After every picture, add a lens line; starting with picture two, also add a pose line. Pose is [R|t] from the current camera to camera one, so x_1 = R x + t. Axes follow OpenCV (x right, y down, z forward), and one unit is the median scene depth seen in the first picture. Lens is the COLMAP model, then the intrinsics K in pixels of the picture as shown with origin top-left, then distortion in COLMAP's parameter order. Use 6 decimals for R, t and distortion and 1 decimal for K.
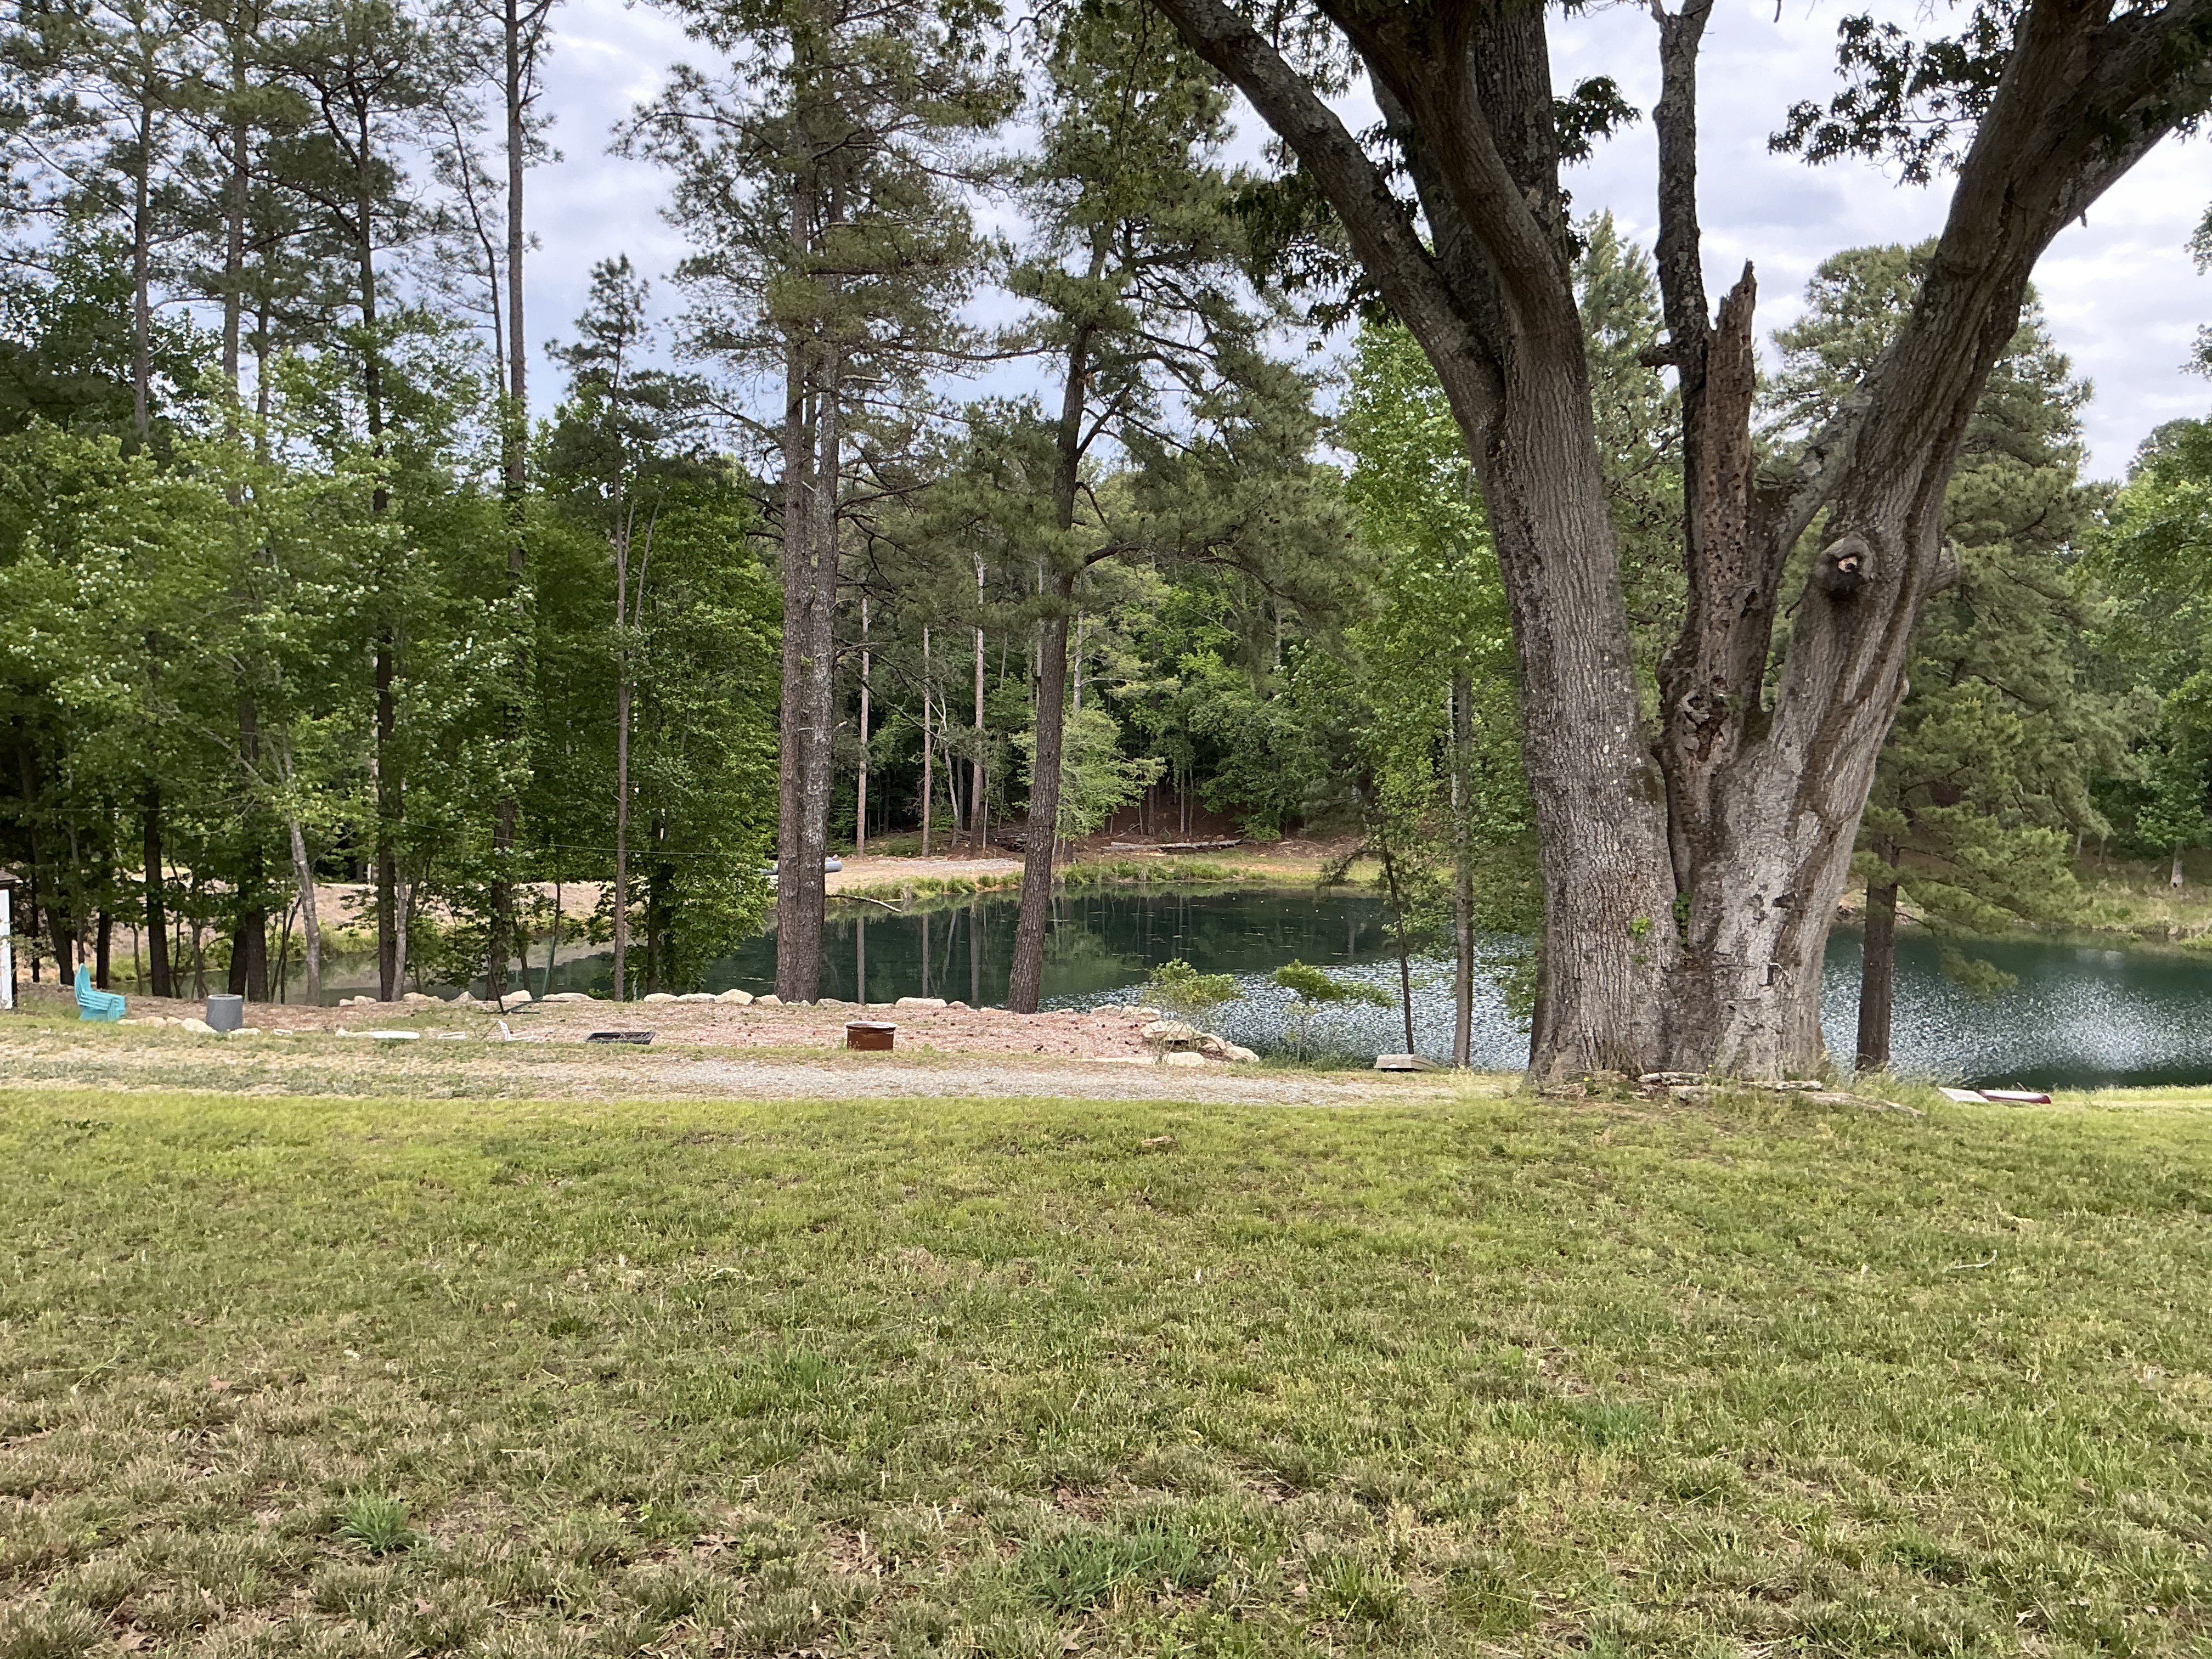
lens RADIAL K [[1812.3, 0, 1106.0], [0, 1812.3, 829.5], [0, 0, 1]] dist [0.159394, -0.281216]
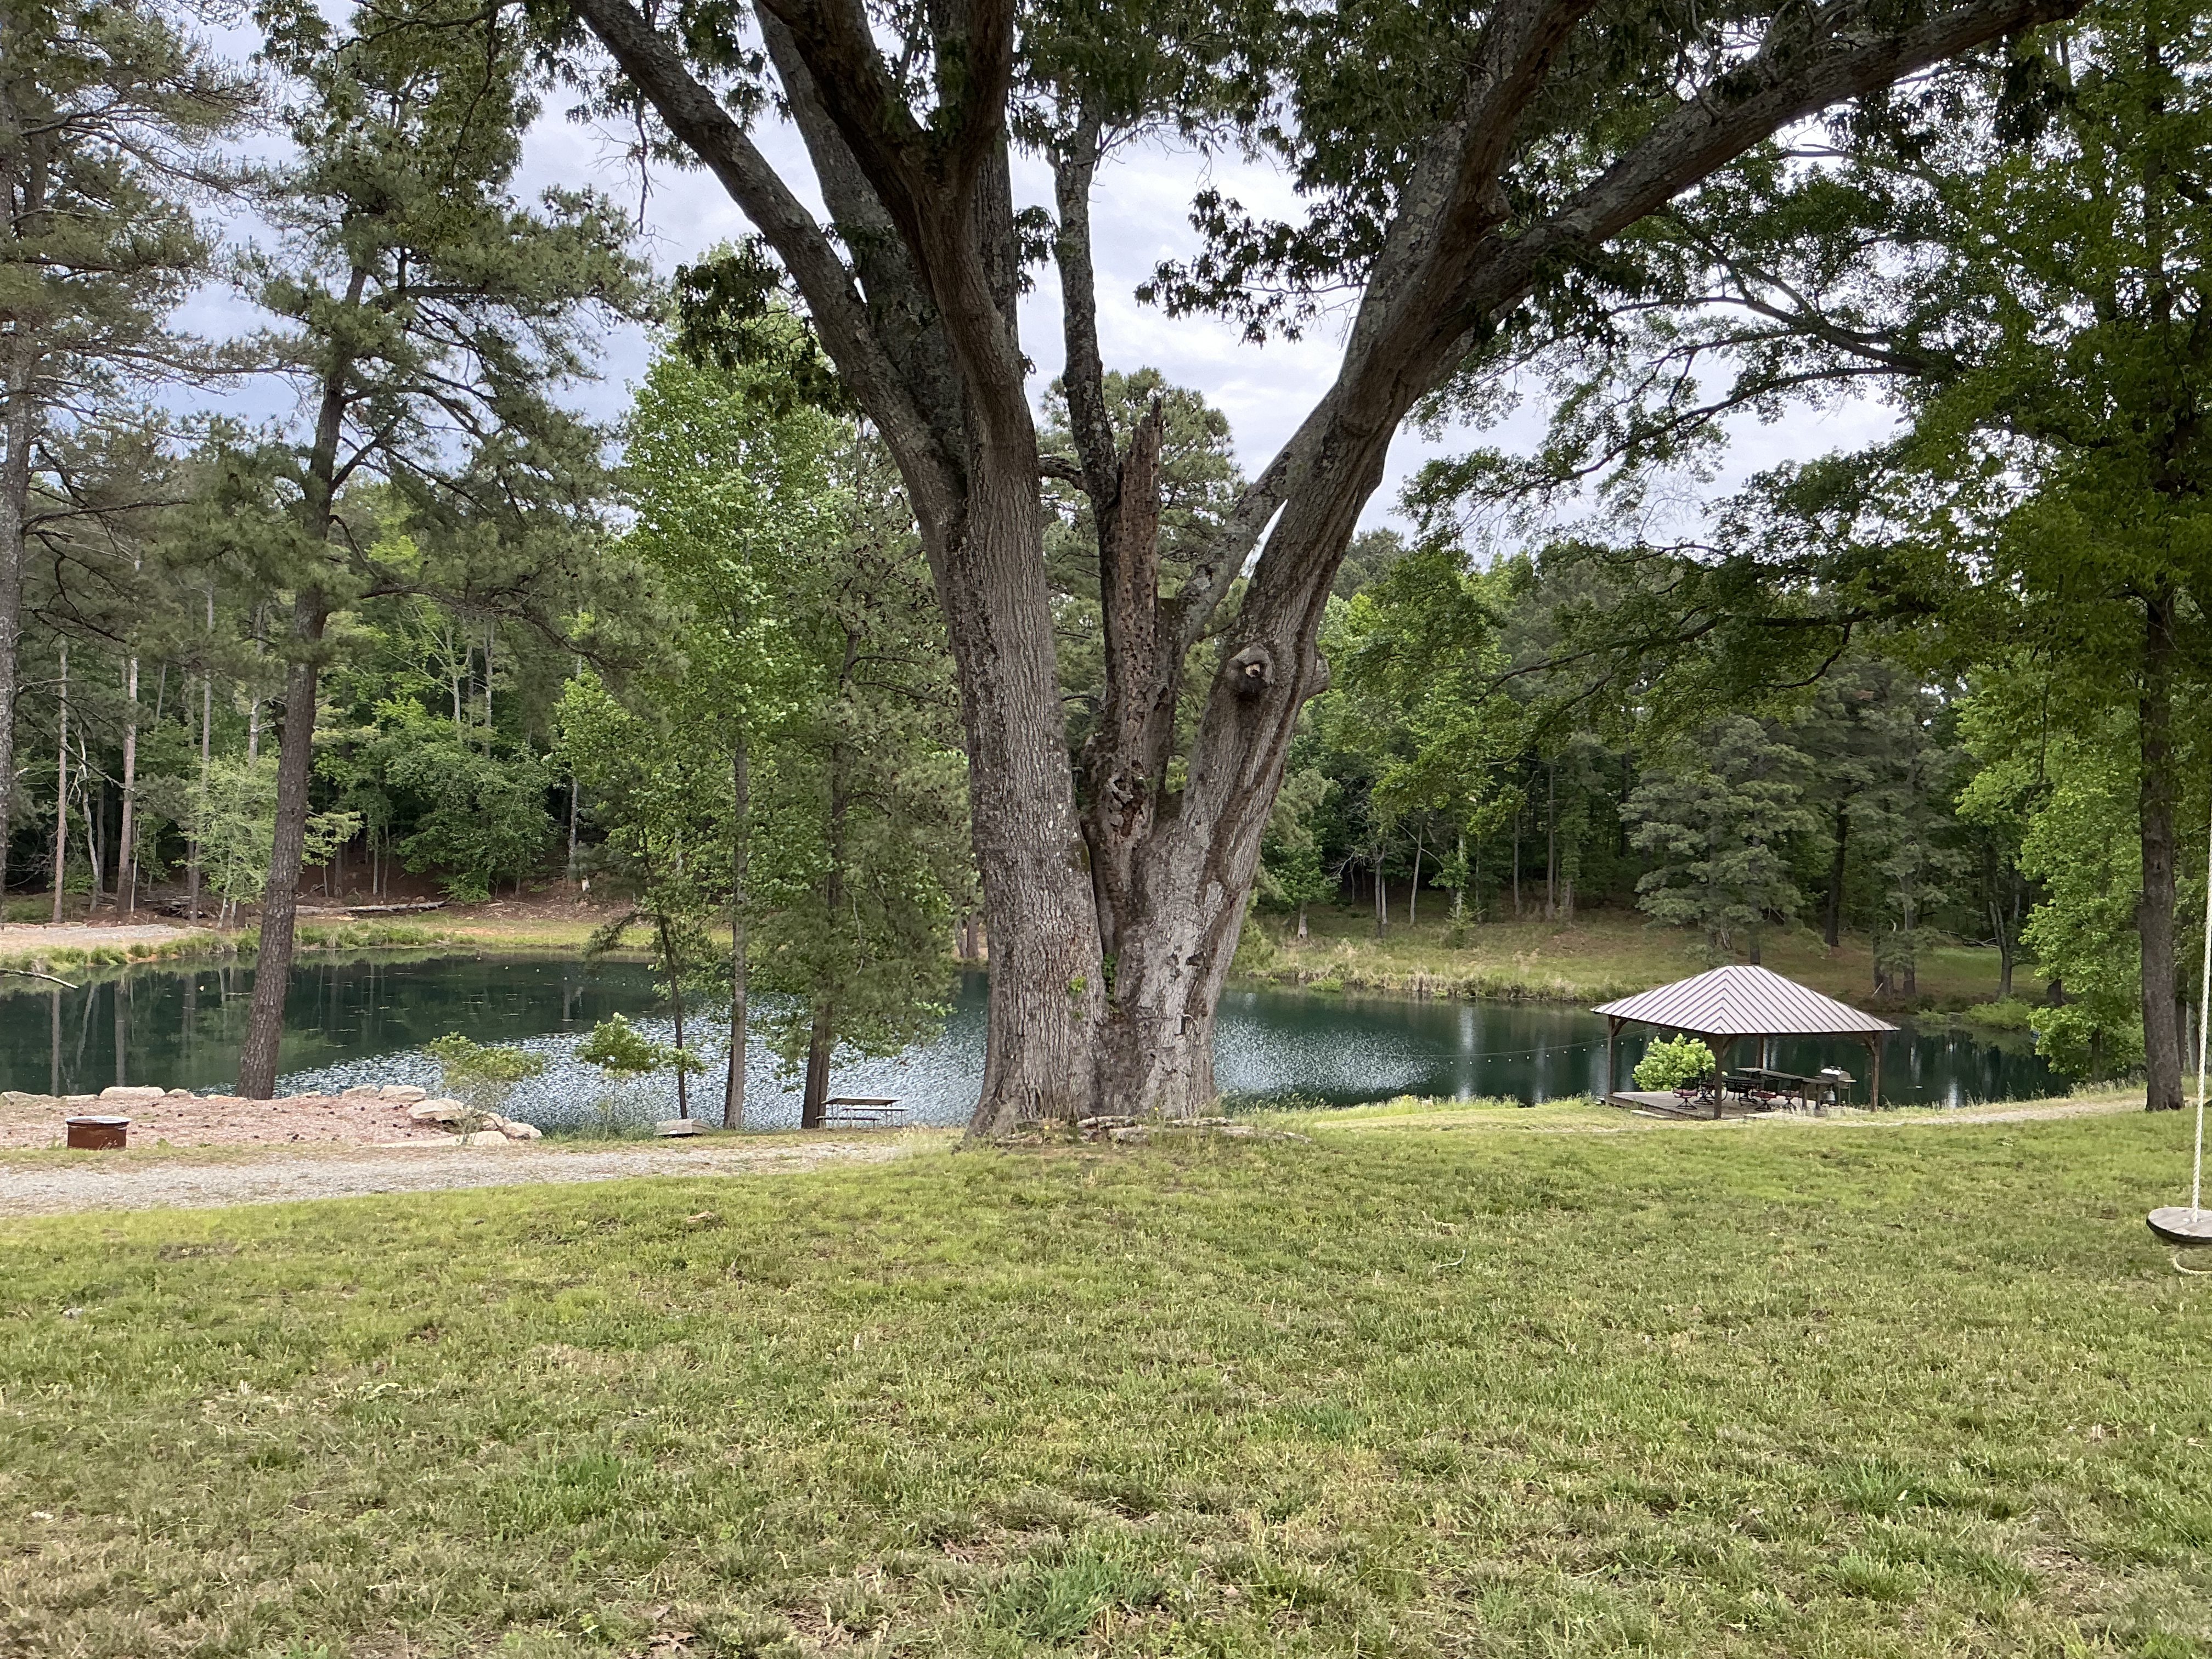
lens RADIAL K [[1803.9, 0, 1106.0], [0, 1803.9, 829.5], [0, 0, 1]] dist [0.163969, -0.336212]
pose [[0.913160, 0.011908, 0.407428, -0.121970], [0.001560, 0.999464, -0.032708, -0.004680], [-0.407599, 0.030503, 0.912651, -0.001992]]
